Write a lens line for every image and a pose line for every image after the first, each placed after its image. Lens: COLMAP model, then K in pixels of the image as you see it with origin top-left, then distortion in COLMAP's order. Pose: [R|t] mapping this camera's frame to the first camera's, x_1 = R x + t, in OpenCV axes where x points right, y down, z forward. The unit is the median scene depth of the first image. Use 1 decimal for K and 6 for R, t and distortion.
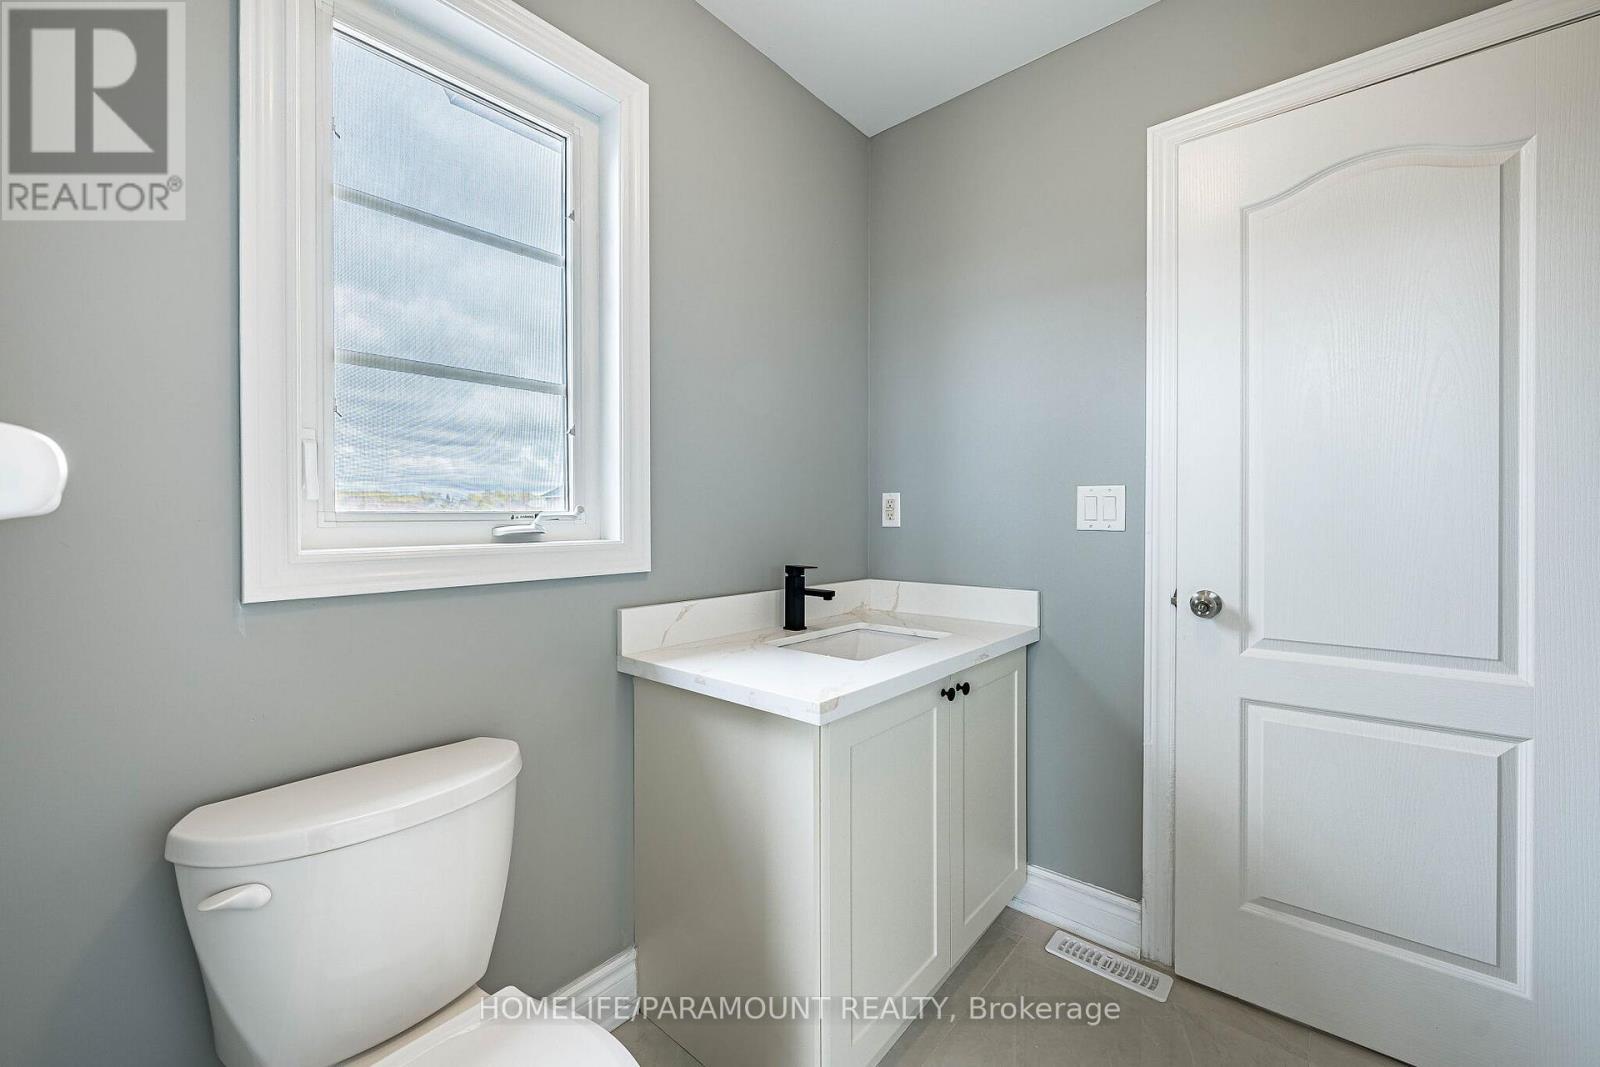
lens RADIAL K [[658.9, 0, 804.6], [0, 658.9, 522.5], [0, 0, 1]] dist [-0.001887, 0.000958]
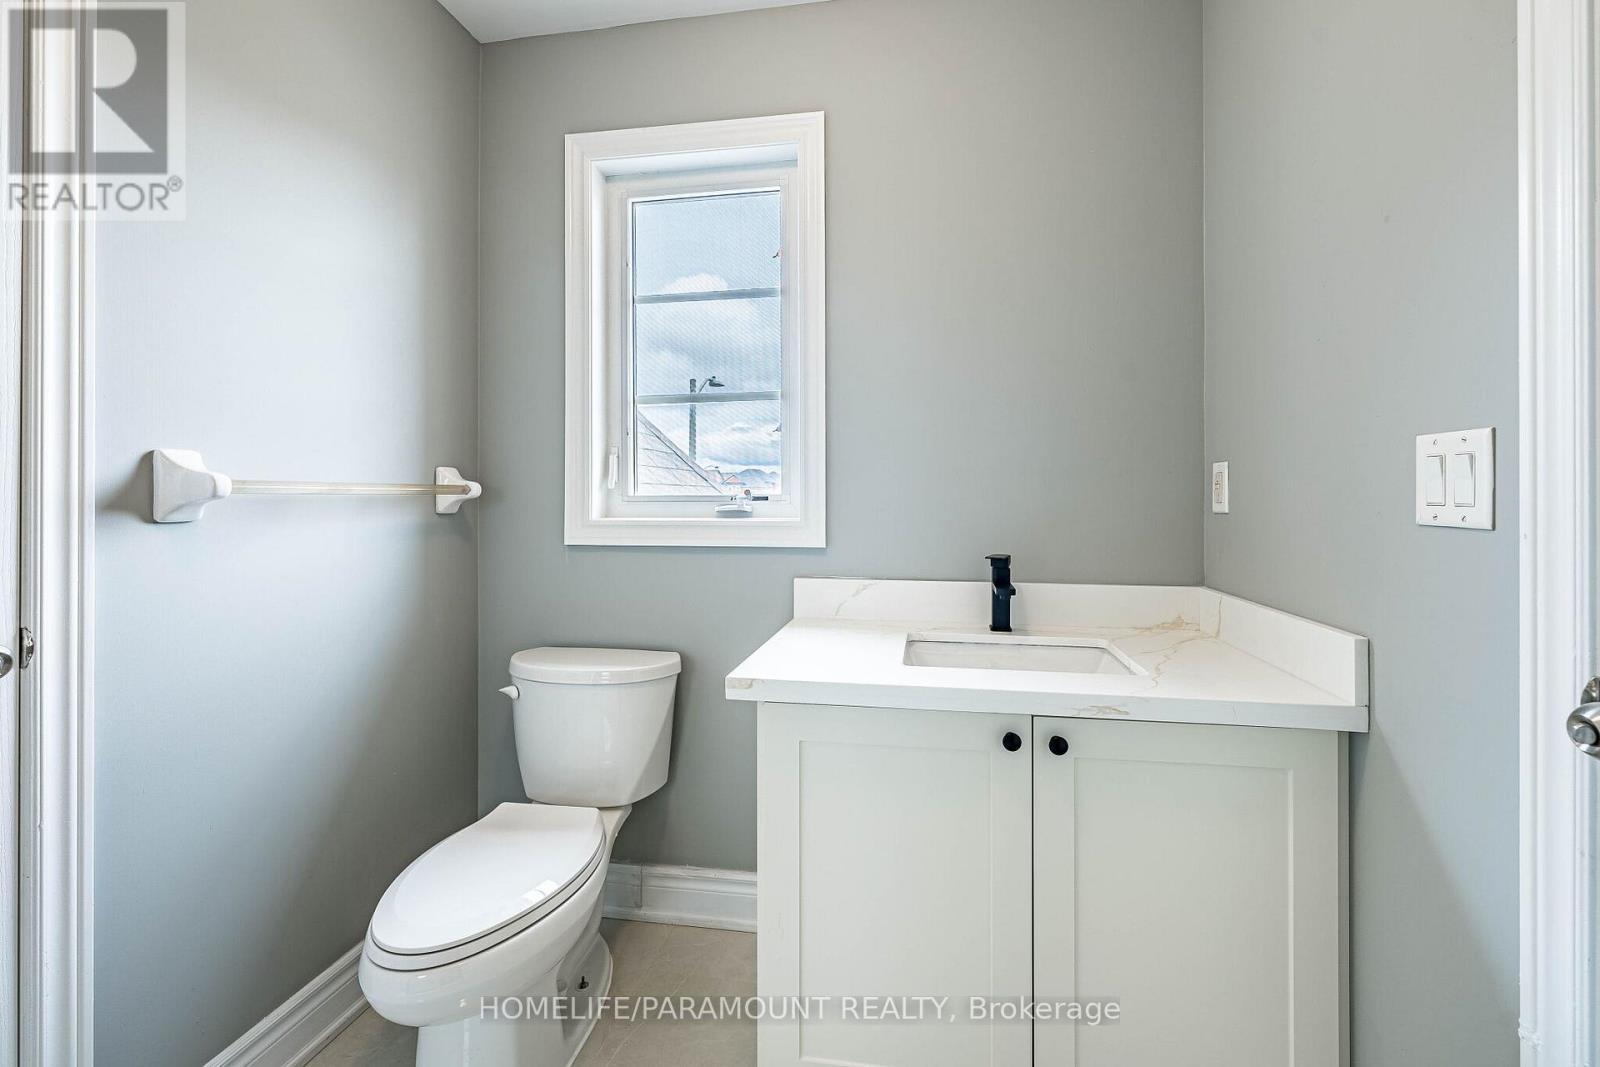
lens RADIAL K [[654.5, 0, 806.8], [0, 654.5, 497.3], [0, 0, 1]] dist [0.002931, 0.000397]
pose [[0.505880, -0.000991, -0.862603, 0.631996], [-0.005562, 0.999975, -0.004410, -0.004675], [0.862586, 0.007028, 0.505861, 0.374610]]
